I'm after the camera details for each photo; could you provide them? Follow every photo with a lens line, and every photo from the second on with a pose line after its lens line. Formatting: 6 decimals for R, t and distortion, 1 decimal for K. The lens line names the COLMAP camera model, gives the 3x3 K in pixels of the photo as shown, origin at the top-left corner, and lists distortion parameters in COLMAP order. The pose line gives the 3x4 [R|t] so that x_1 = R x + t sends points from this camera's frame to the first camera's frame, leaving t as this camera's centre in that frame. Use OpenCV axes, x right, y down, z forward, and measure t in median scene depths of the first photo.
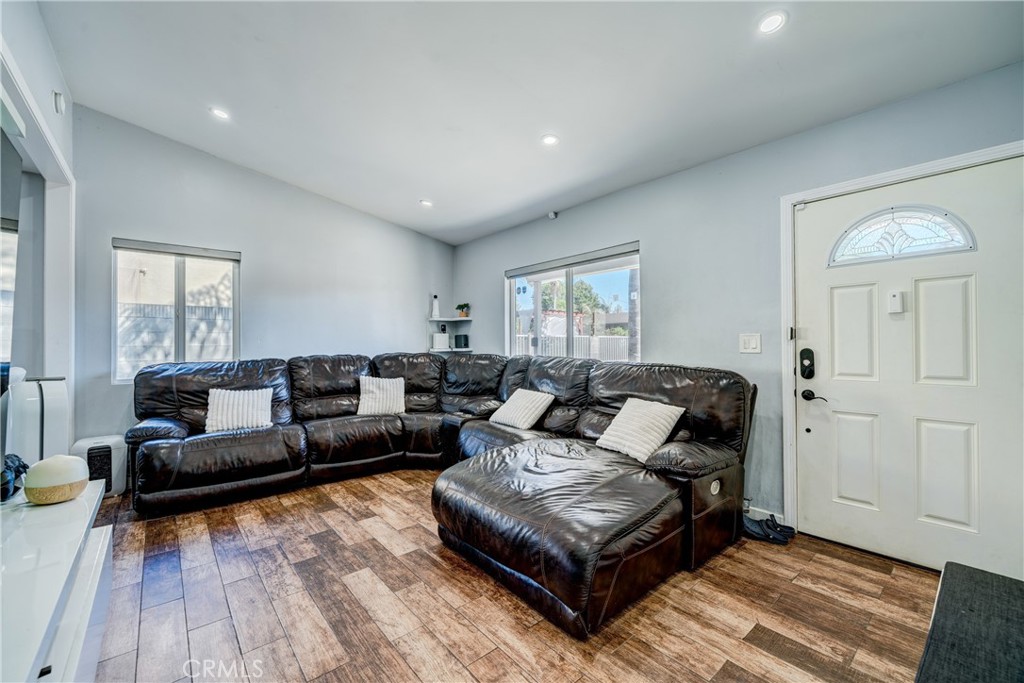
lens RADIAL K [[412.5, 0, 510.2], [0, 412.5, 343.0], [0, 0, 1]] dist [-0.002019, -0.000250]
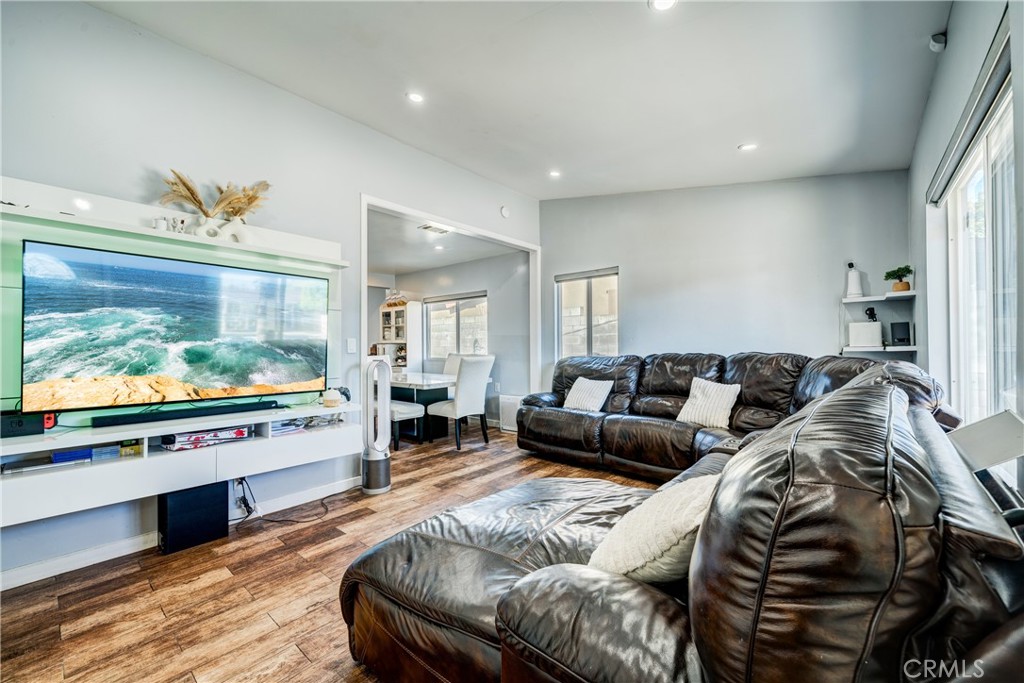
lens RADIAL K [[412.5, 0, 510.2], [0, 412.5, 343.0], [0, 0, 1]] dist [-0.002019, -0.000250]
pose [[0.143265, -0.002244, -0.989682, 0.690041], [0.015082, 0.999886, -0.000084, -0.001147], [0.989569, -0.014914, 0.143282, 0.725229]]
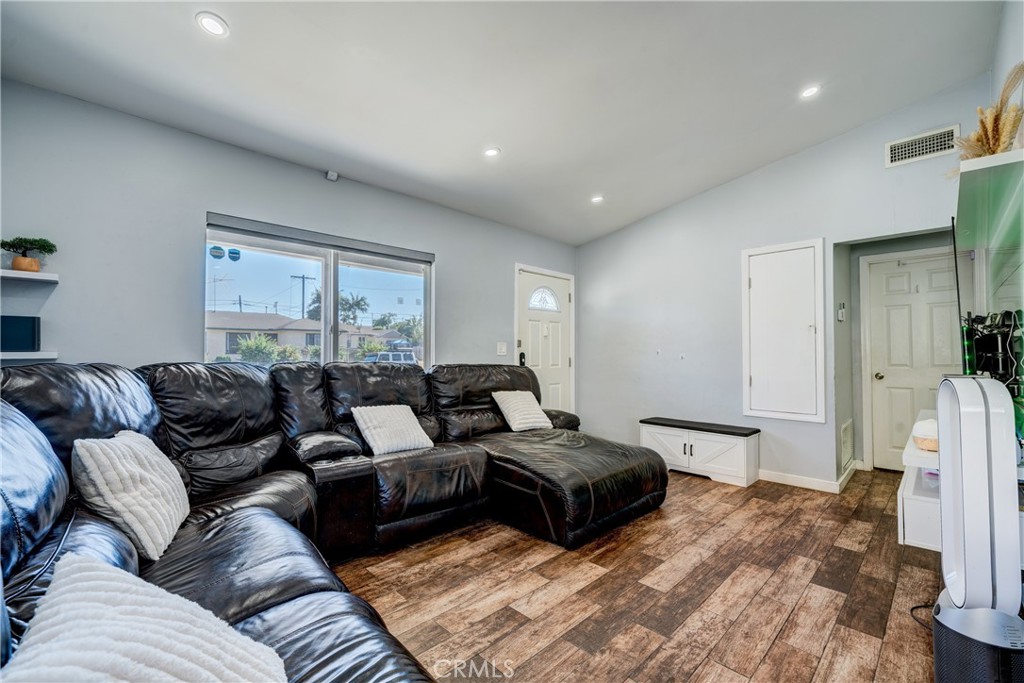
lens RADIAL K [[432.4, 0, 517.3], [0, 432.4, 343.6], [0, 0, 1]] dist [-0.001486, -0.000063]
pose [[-0.079030, 0.027432, 0.996495, -1.040725], [-0.005396, 0.999595, -0.027945, 0.025262], [-0.996858, -0.007586, -0.078850, 1.070577]]
